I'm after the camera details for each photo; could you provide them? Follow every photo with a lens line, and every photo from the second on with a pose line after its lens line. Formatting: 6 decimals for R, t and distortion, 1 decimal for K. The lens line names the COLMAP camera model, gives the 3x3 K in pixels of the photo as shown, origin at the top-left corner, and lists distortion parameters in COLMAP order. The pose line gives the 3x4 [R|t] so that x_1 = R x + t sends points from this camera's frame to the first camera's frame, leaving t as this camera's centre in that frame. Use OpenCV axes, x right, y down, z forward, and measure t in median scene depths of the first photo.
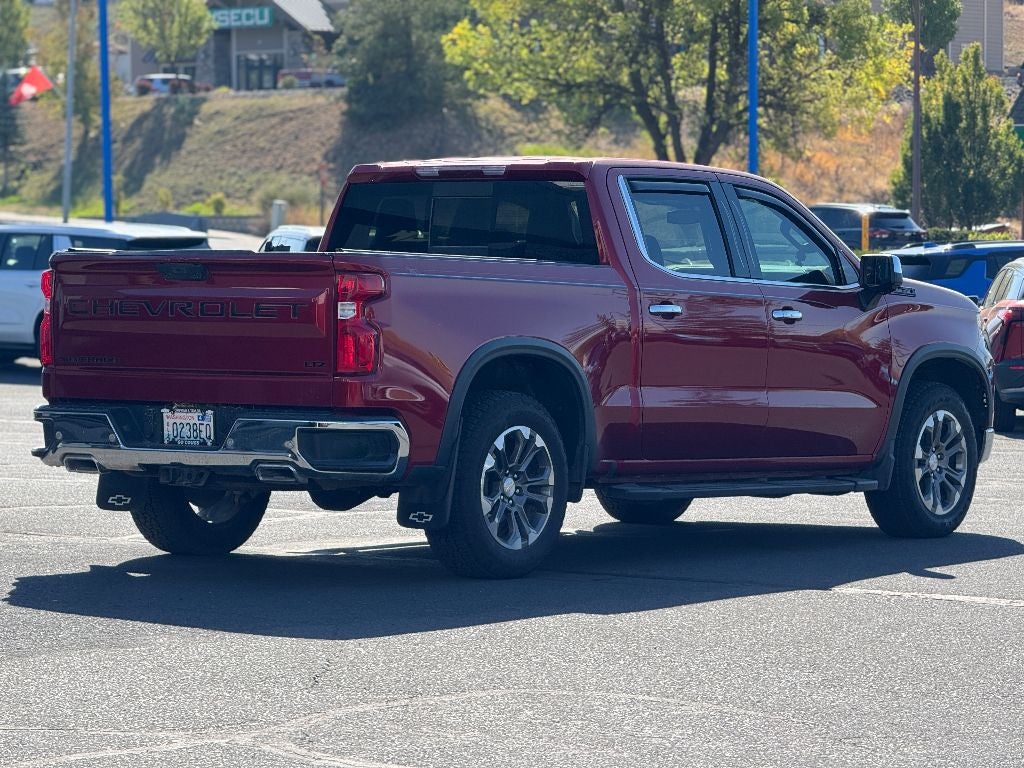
lens RADIAL K [[3595.3, 0, 512.0], [0, 3595.3, 384.0], [0, 0, 1]] dist [0.135940, 0.432363]
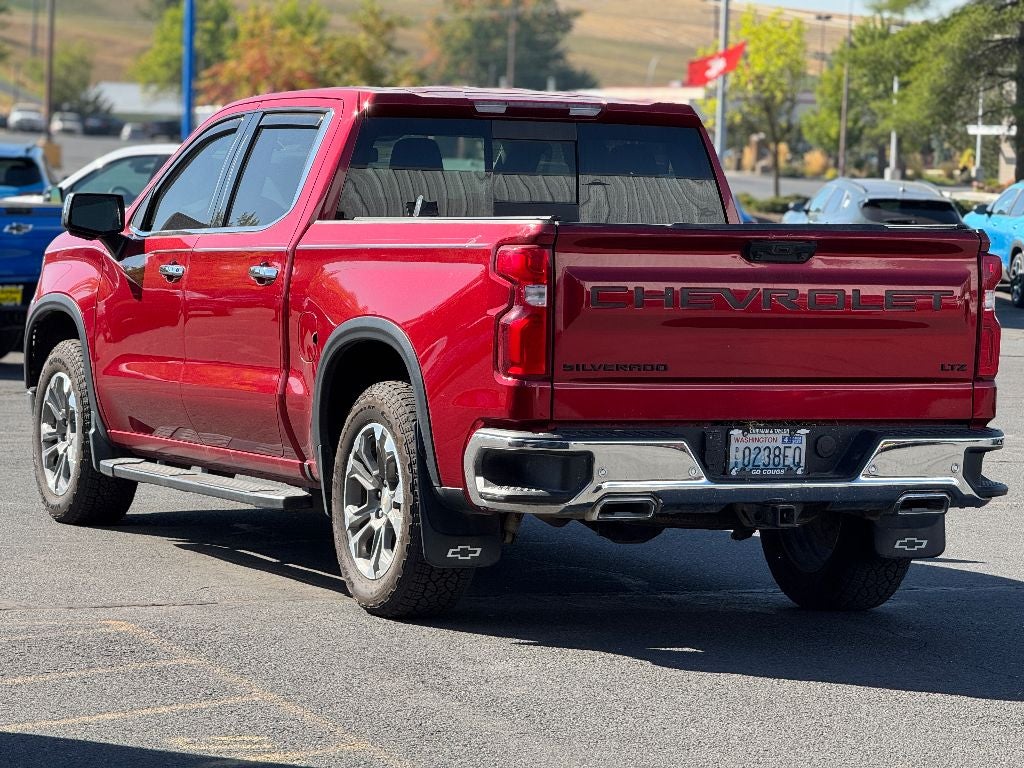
lens RADIAL K [[3595.3, 0, 512.0], [0, 3595.3, 384.0], [0, 0, 1]] dist [0.135940, 0.432363]
pose [[0.502409, -0.042699, 0.863575, -0.784094], [0.004256, 0.998890, 0.046913, -0.039079], [-0.864620, -0.019895, 0.502033, 0.660384]]
